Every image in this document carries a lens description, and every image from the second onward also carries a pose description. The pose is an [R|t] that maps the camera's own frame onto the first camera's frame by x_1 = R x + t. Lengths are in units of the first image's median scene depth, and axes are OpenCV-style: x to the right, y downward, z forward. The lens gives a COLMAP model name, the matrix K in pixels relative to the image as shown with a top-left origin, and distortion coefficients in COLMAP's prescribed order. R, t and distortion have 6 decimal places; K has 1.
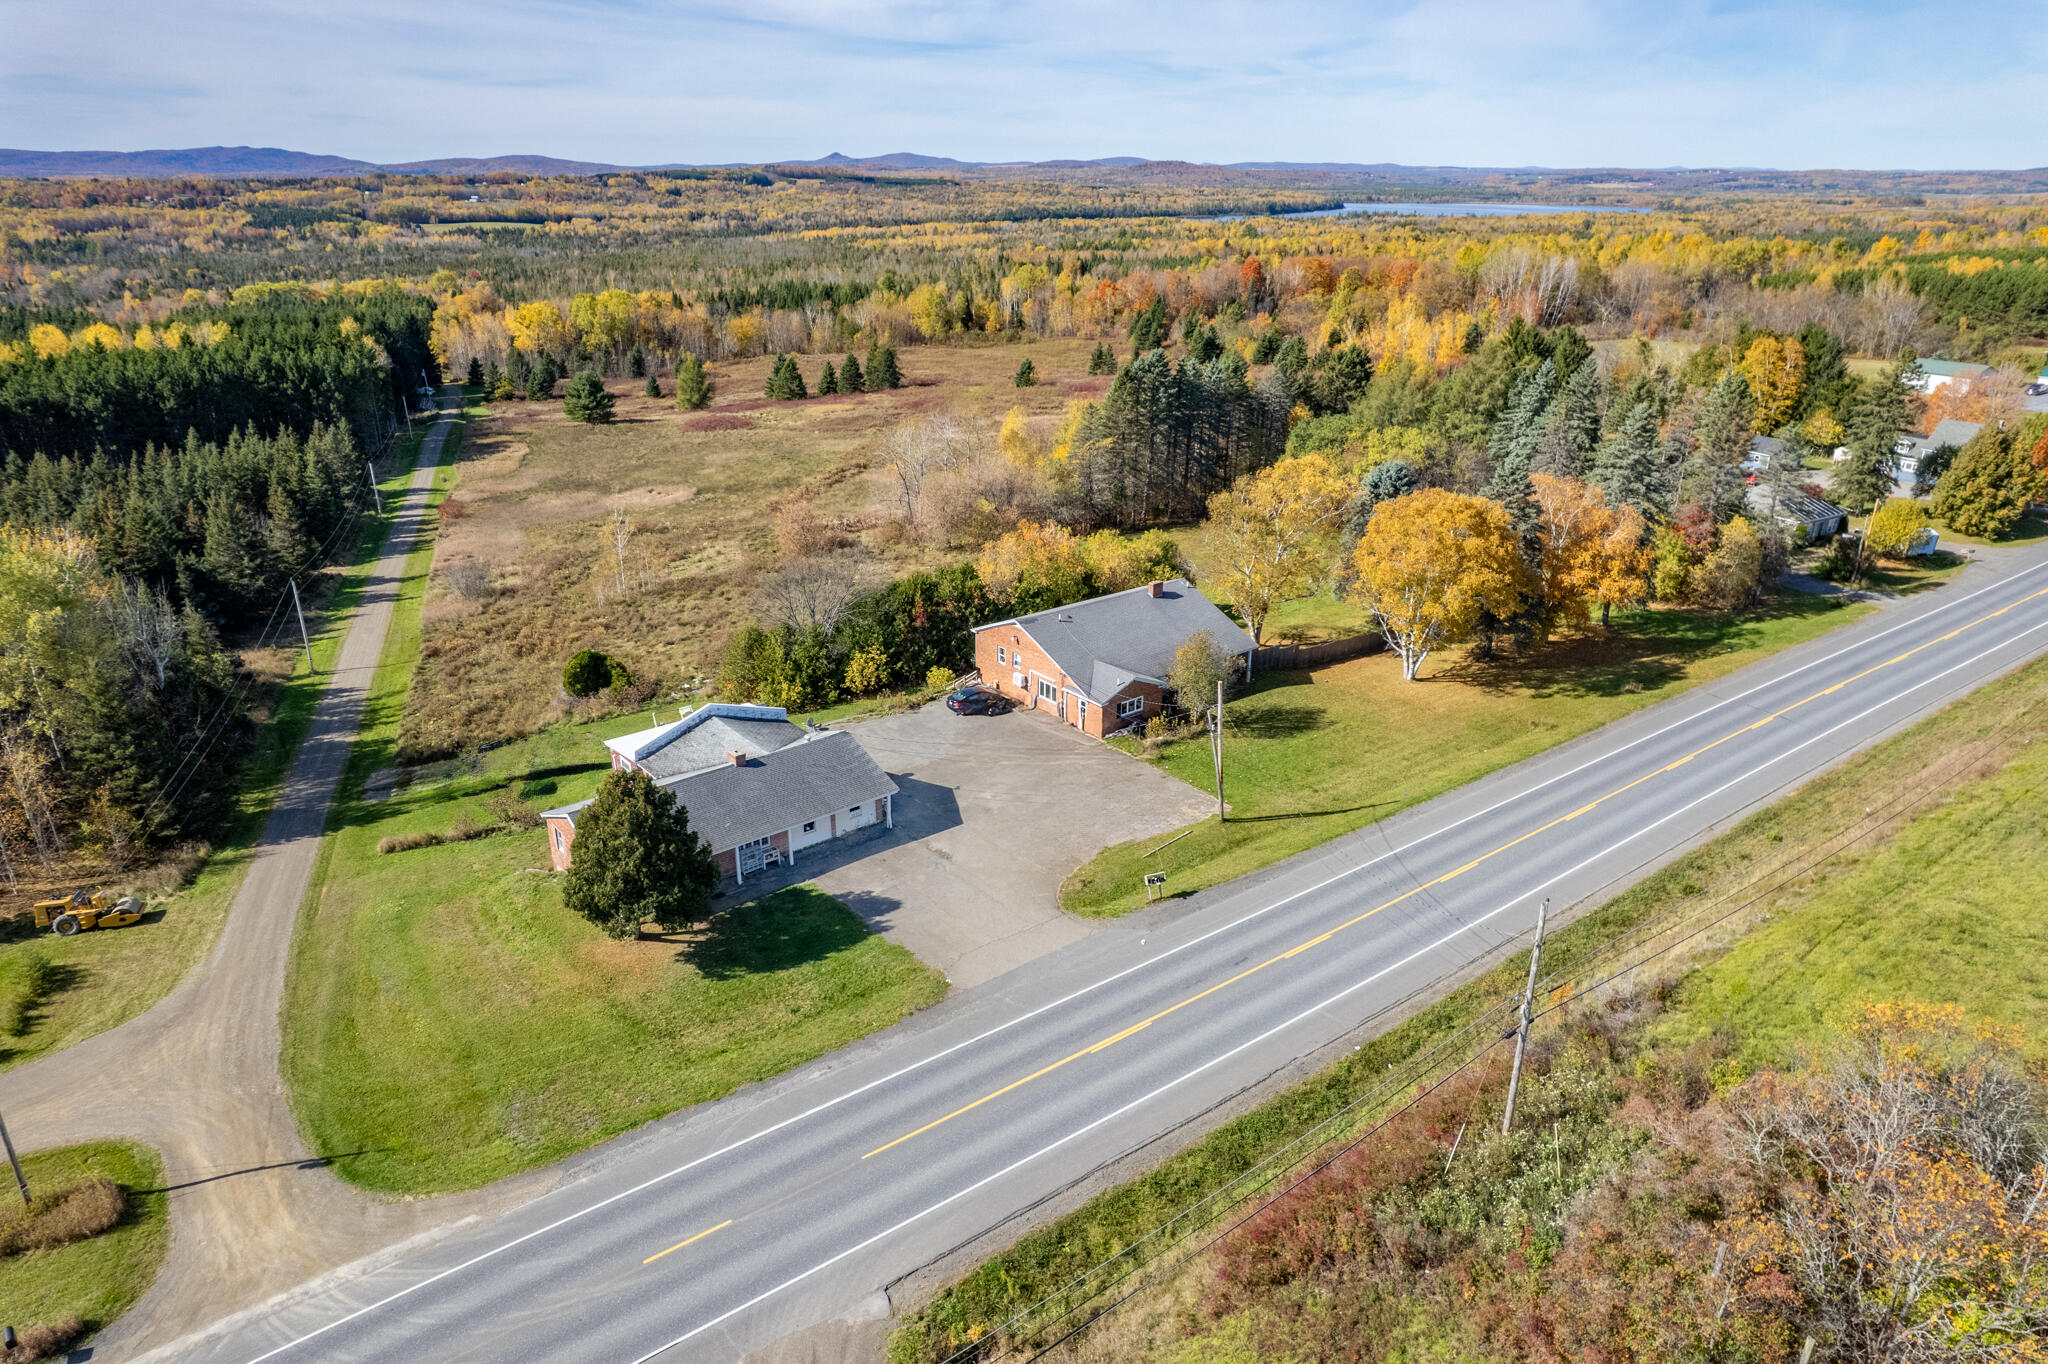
lens RADIAL K [[1308.4, 0, 1024.0], [0, 1308.4, 682.0], [0, 0, 1]] dist [-0.074113, 0.069376]
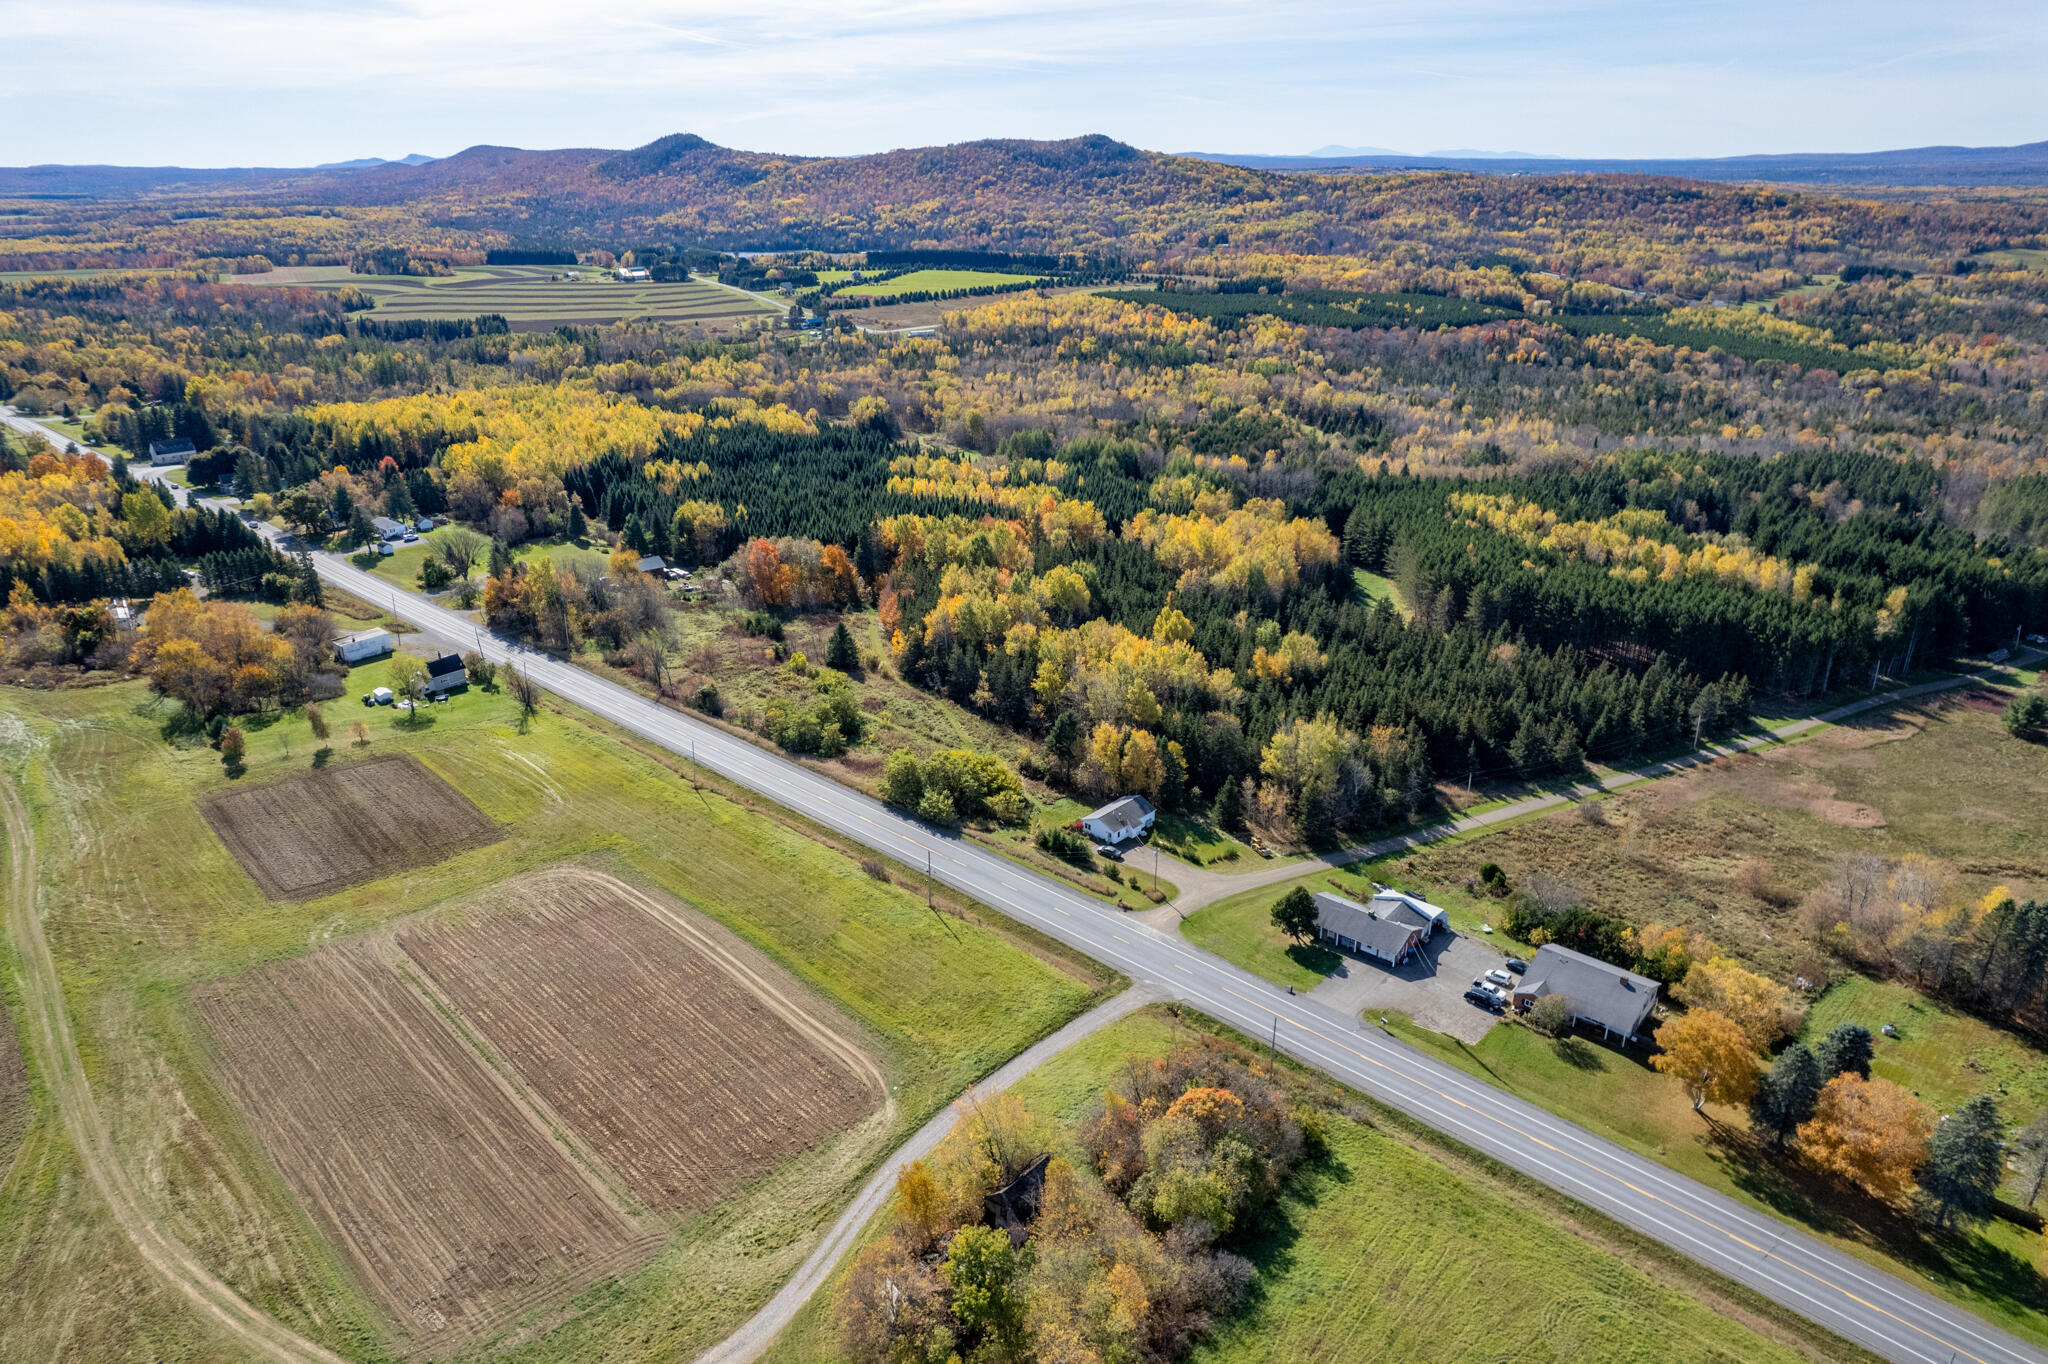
lens RADIAL K [[1314.1, 0, 1029.0], [0, 1314.1, 688.8], [0, 0, 1]] dist [-0.084288, 0.077017]
pose [[0.182214, 0.370878, -0.910630, 1.054553], [-0.364121, 0.885743, 0.287882, -0.473203], [0.913353, 0.279123, 0.296439, -0.333491]]
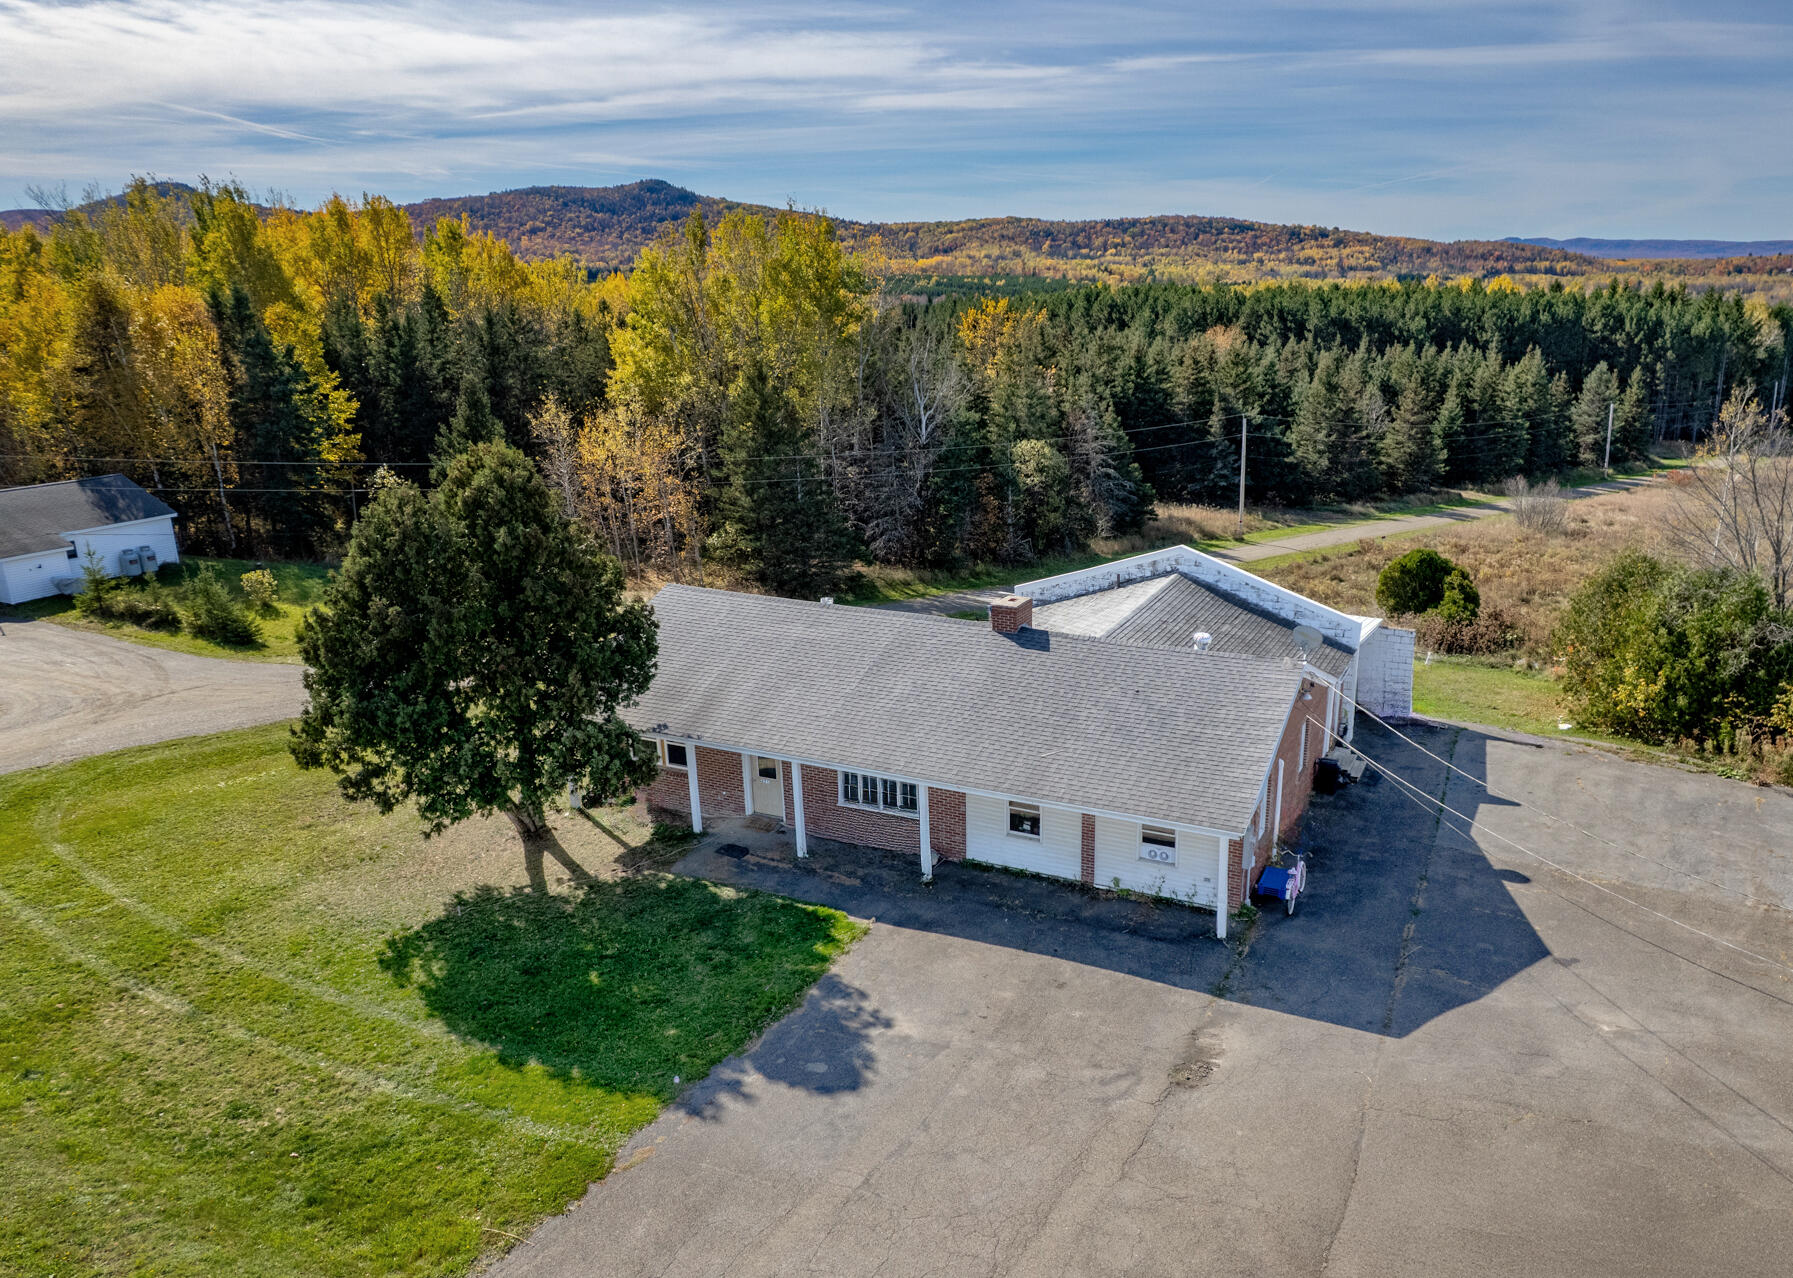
lens RADIAL K [[1335.4, 0, 1017.6], [0, 1335.4, 639.5], [0, 0, 1]] dist [-0.038529, 0.001368]
pose [[0.458371, 0.255110, -0.851360, 0.080916], [-0.332040, 0.937711, 0.102216, 0.010838], [0.824406, 0.235833, 0.514527, 0.405245]]
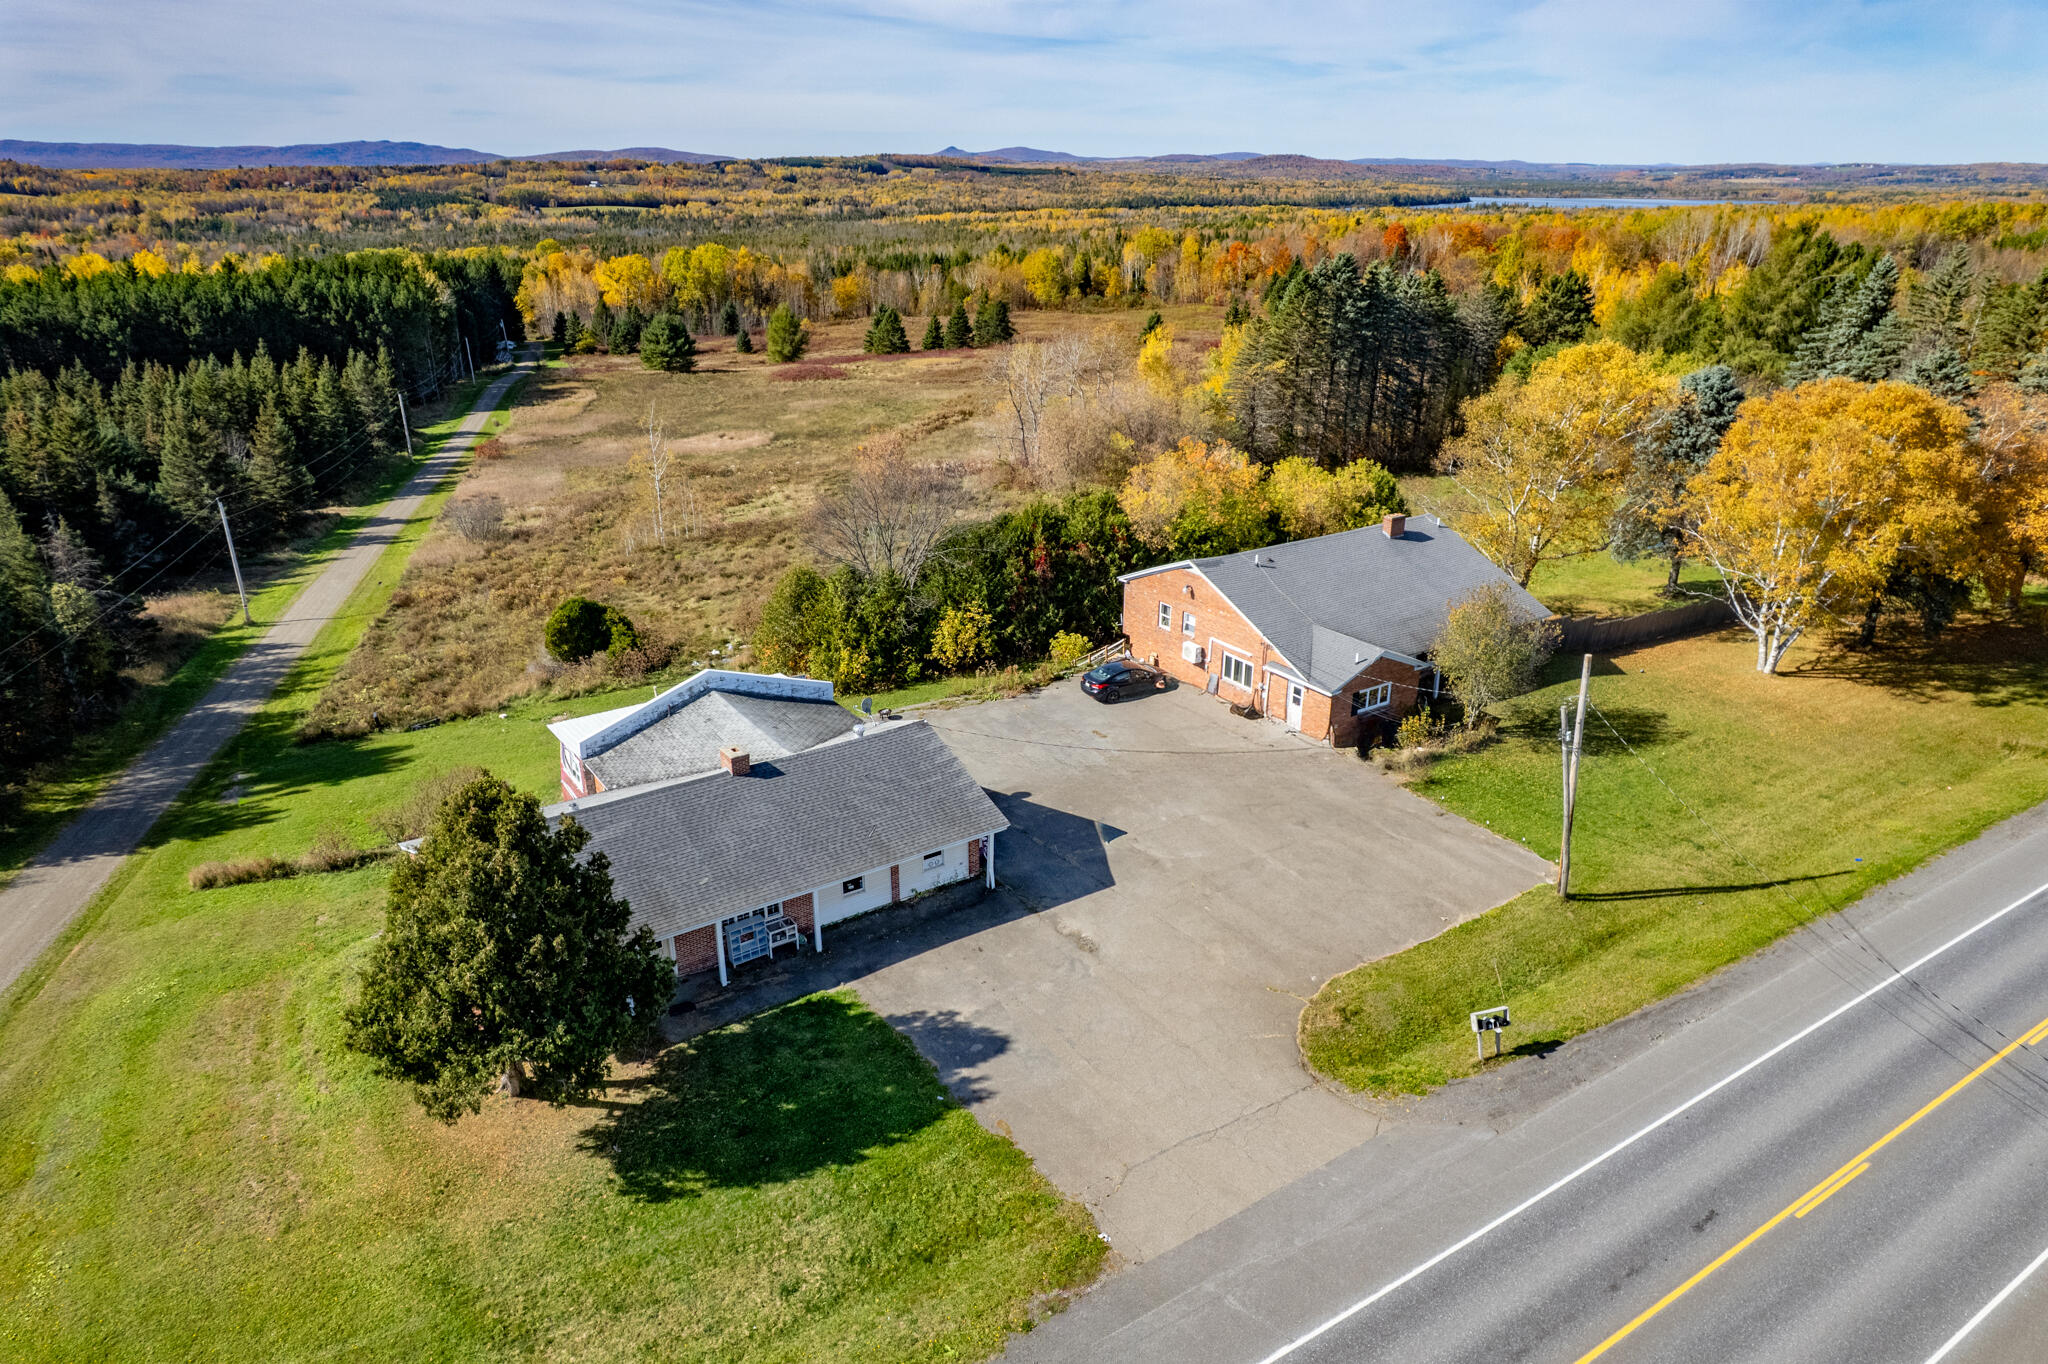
lens RADIAL K [[1314.1, 0, 1029.0], [0, 1314.1, 688.8], [0, 0, 1]] dist [-0.084288, 0.077017]
pose [[0.996881, 0.031658, -0.072297, -0.024586], [-0.031078, 0.999475, 0.009134, 0.008648], [0.072548, -0.006858, 0.997341, 0.221388]]
